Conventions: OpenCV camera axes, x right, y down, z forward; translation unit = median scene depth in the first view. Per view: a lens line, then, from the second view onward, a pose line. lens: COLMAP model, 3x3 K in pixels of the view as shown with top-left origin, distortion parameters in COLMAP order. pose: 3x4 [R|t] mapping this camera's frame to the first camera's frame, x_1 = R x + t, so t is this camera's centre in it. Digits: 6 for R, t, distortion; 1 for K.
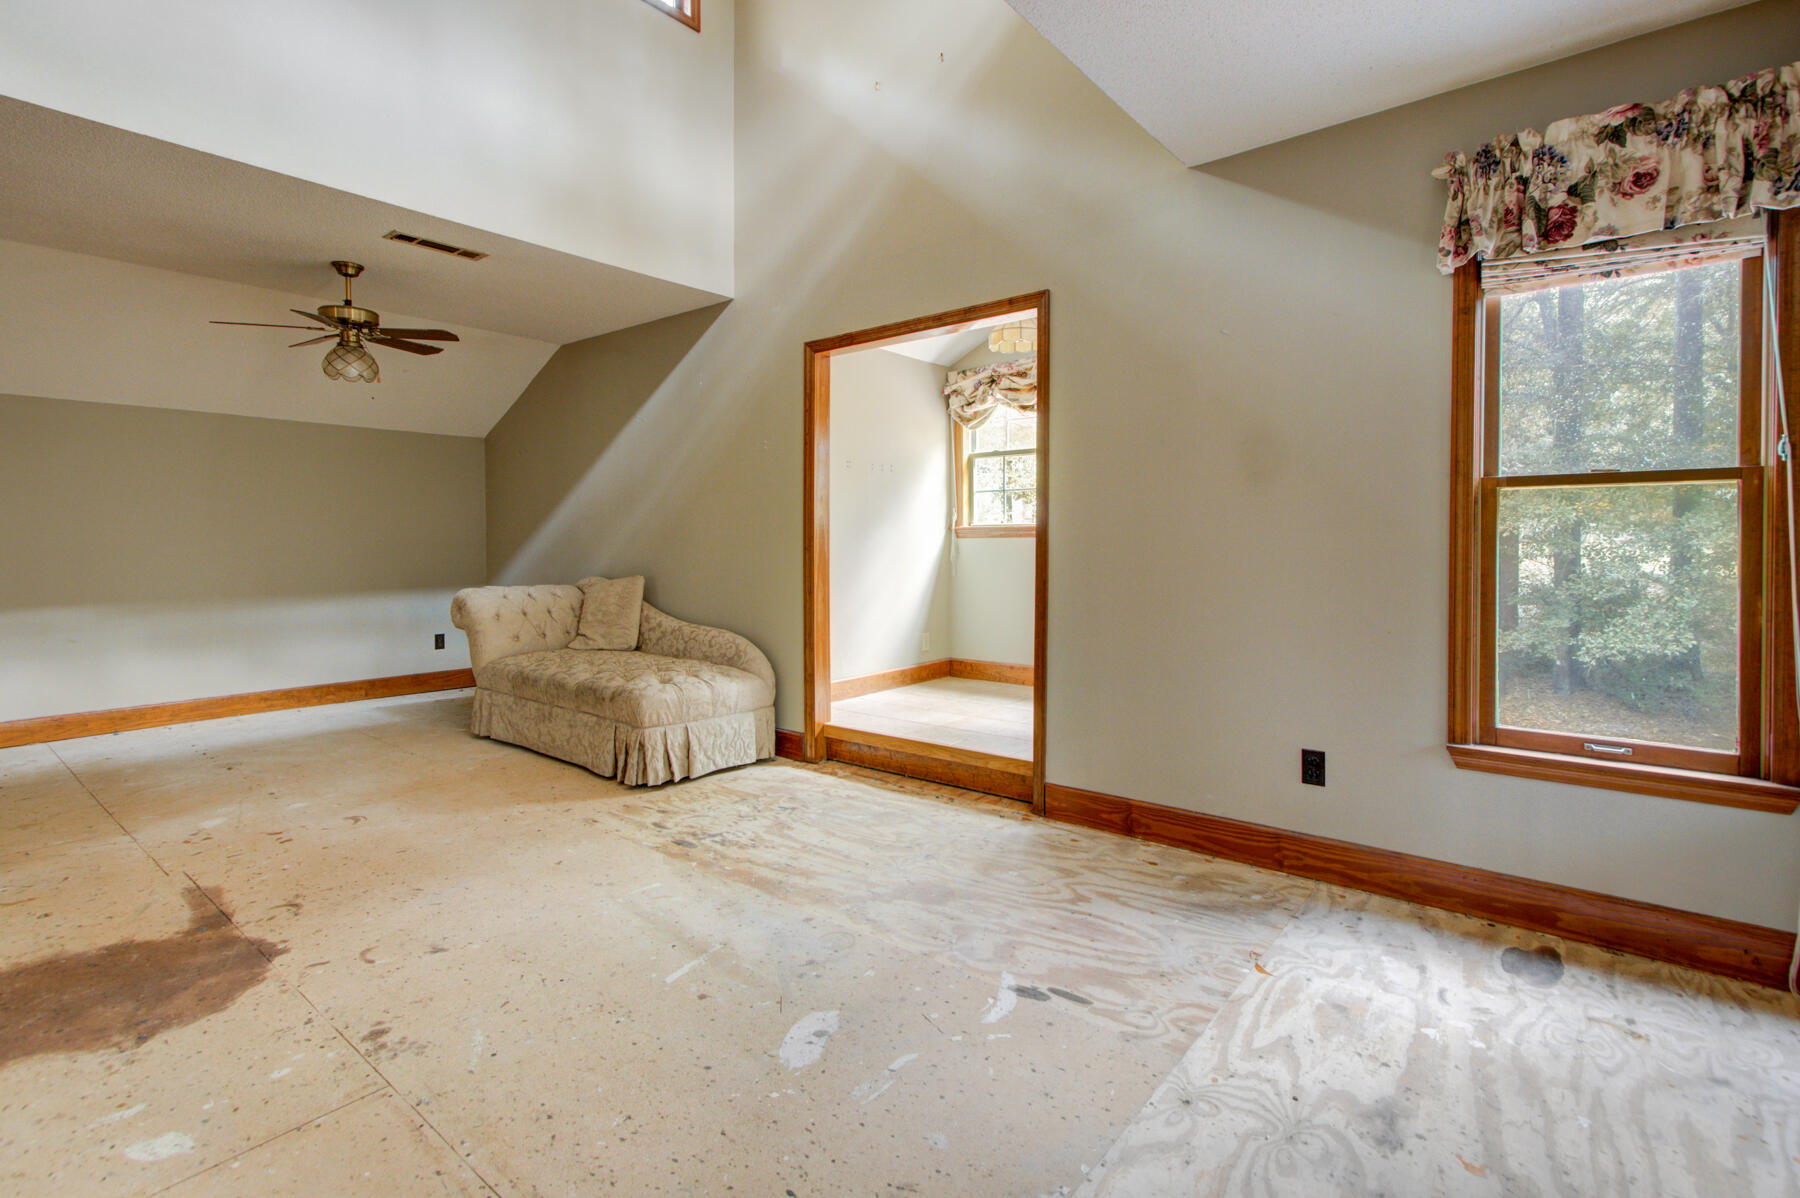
lens RADIAL K [[846.4, 0, 898.5], [0, 846.4, 547.6], [0, 0, 1]] dist [-0.000666, 0.006995]
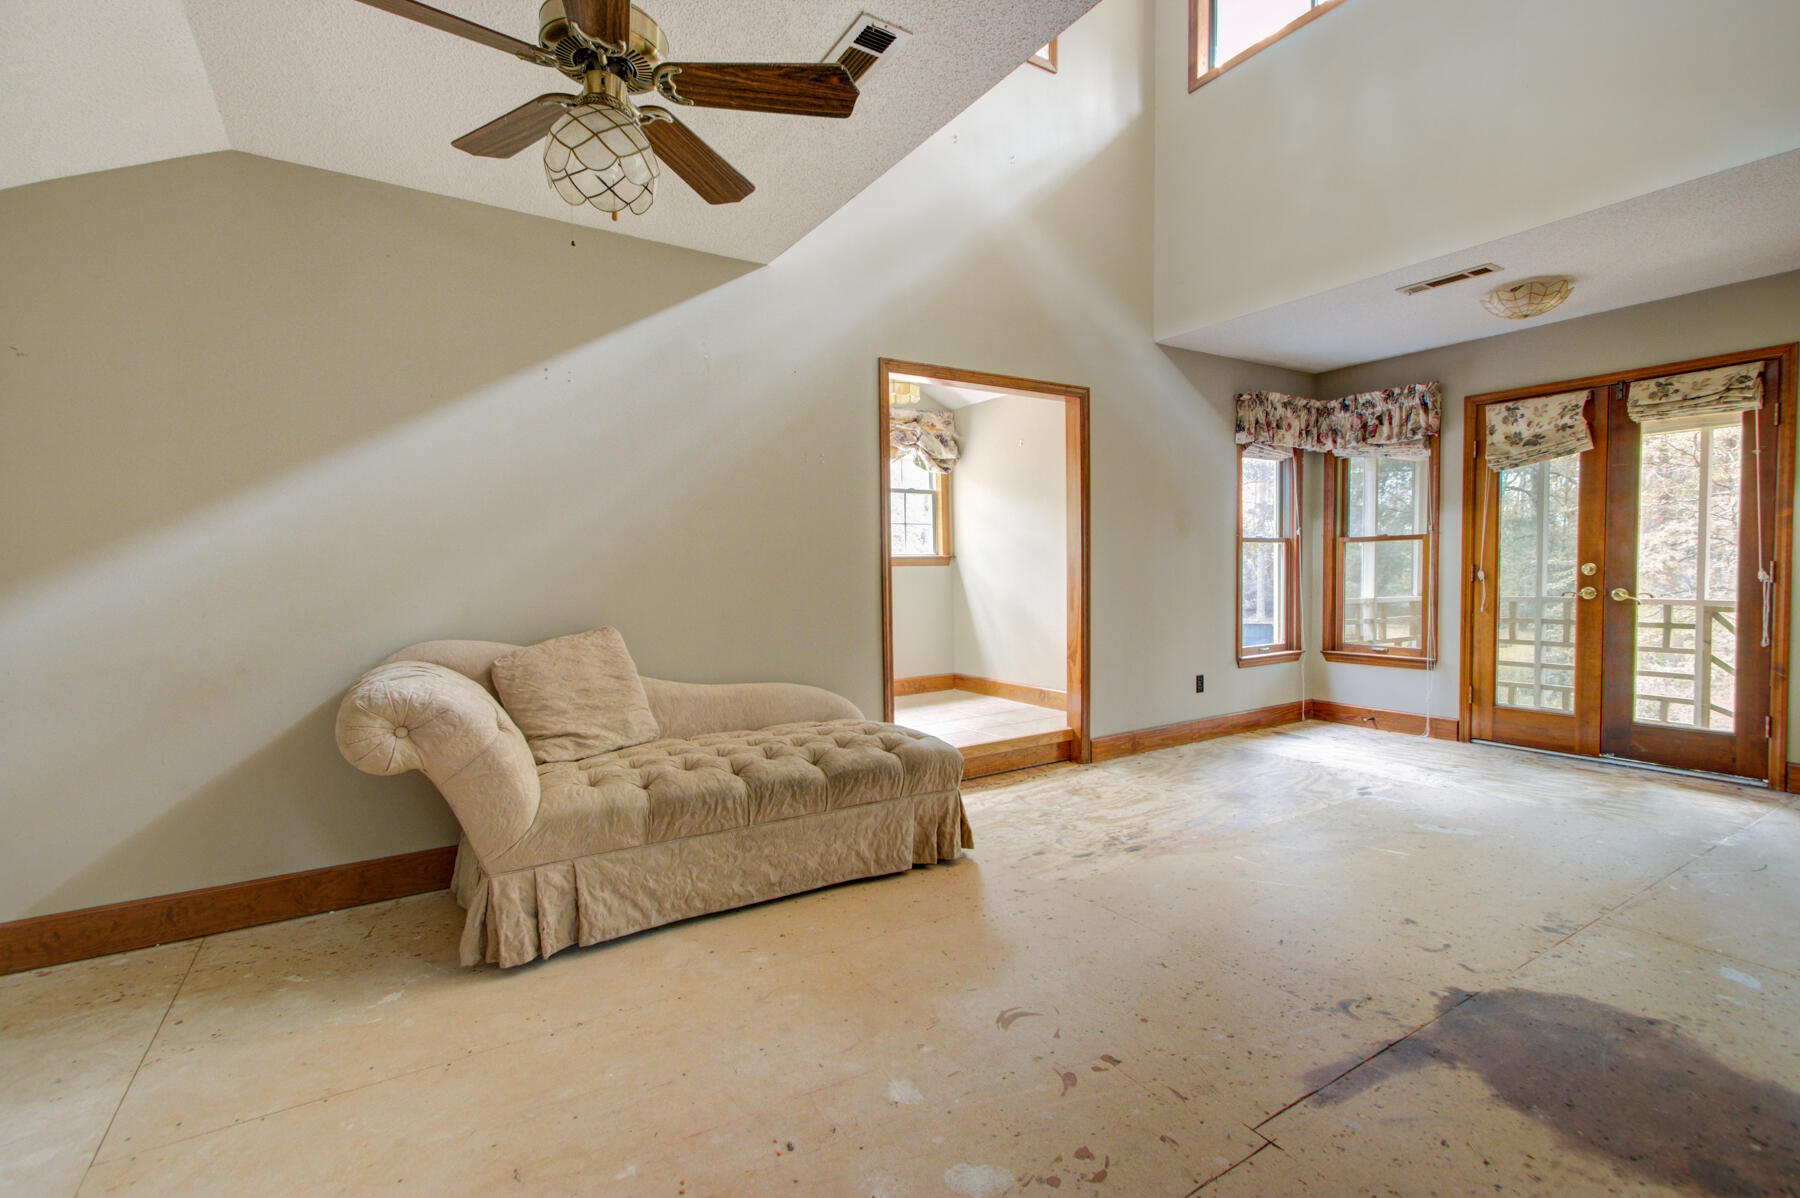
lens RADIAL K [[810.4, 0, 897.9], [0, 810.4, 601.4], [0, 0, 1]] dist [0.022708, 0.000072]
pose [[0.305311, -0.040112, 0.951407, -1.149546], [0.020896, 0.999154, 0.035419, -0.006302], [-0.952023, 0.009067, 0.305891, 0.844303]]
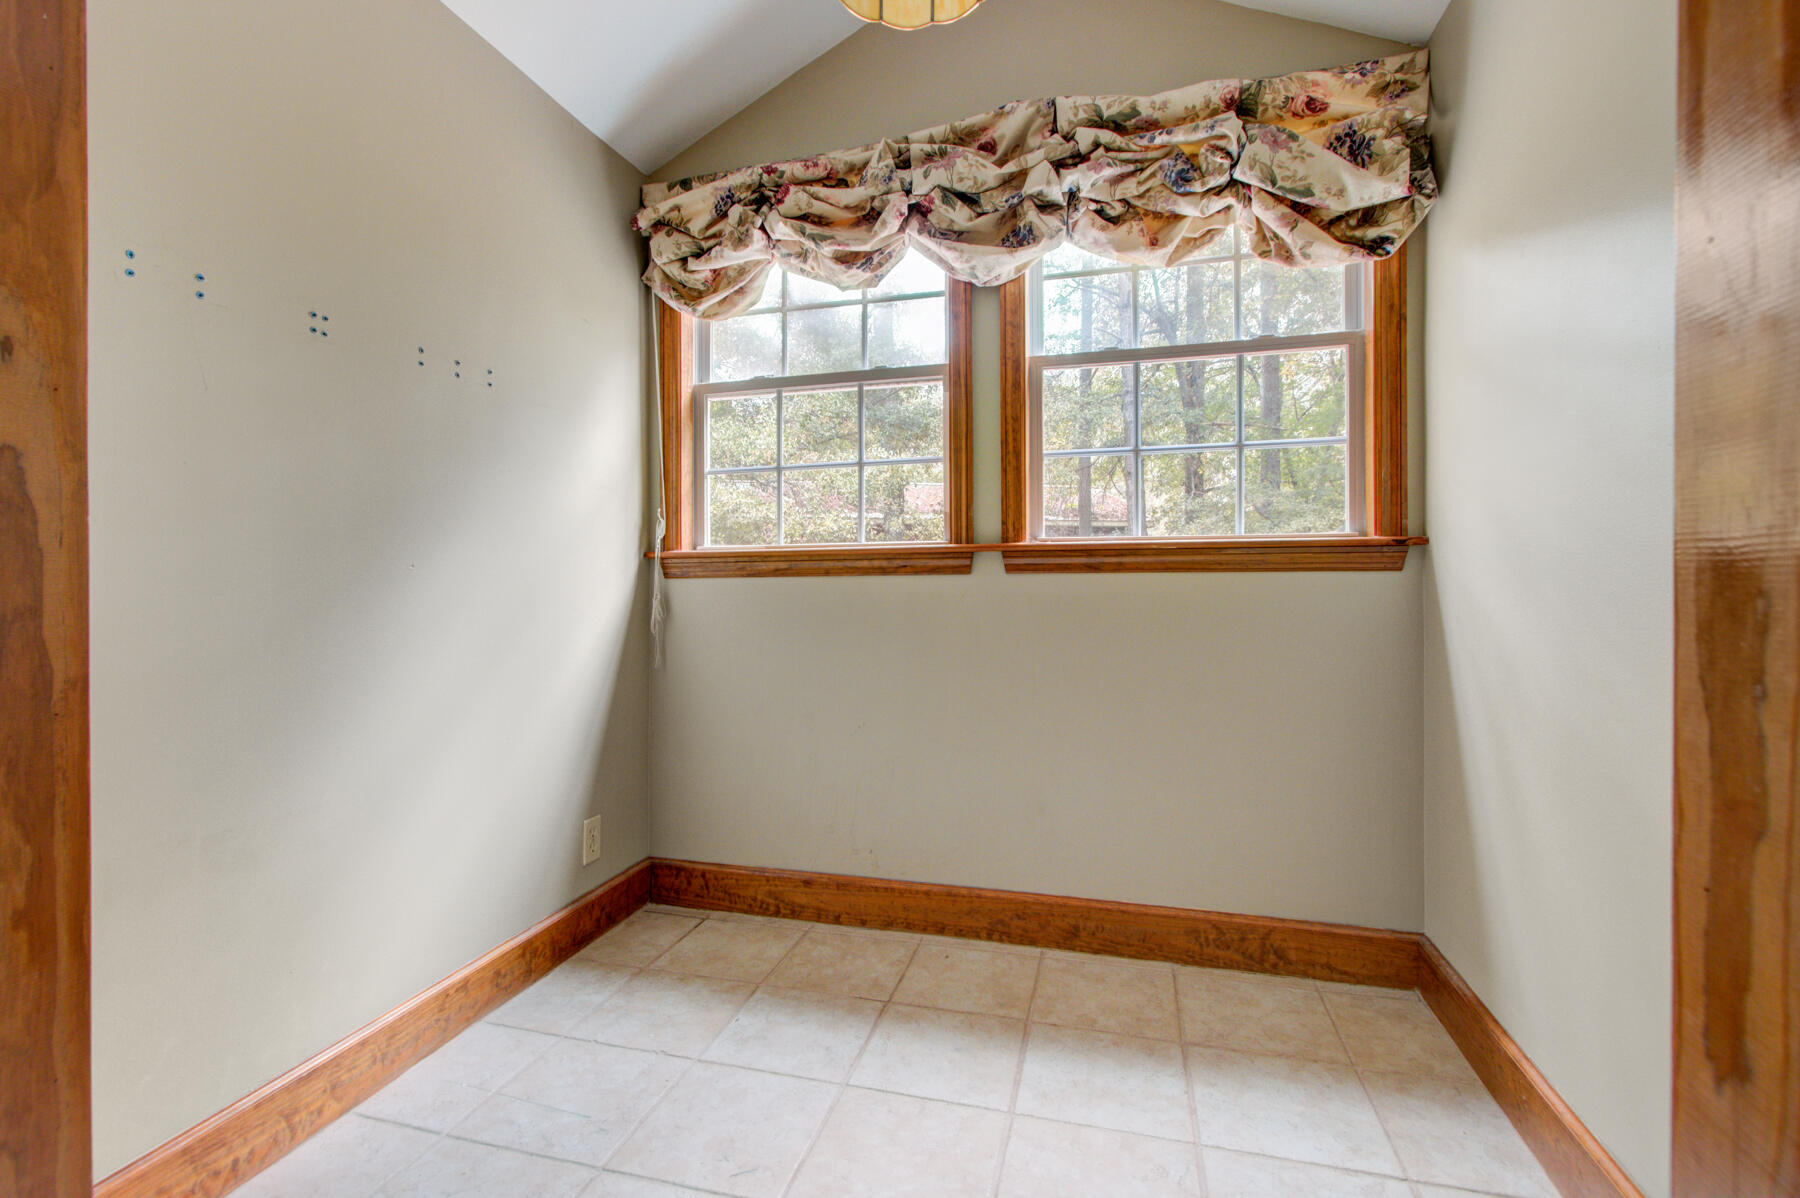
lens RADIAL K [[830.1, 0, 892.7], [0, 830.1, 593.0], [0, 0, 1]] dist [0.002711, 0.000141]
pose [[0.918192, -0.004209, 0.396113, 0.012521], [0.002682, 0.999987, 0.004409, -0.008277], [-0.396126, -0.002985, 0.918191, 0.910881]]
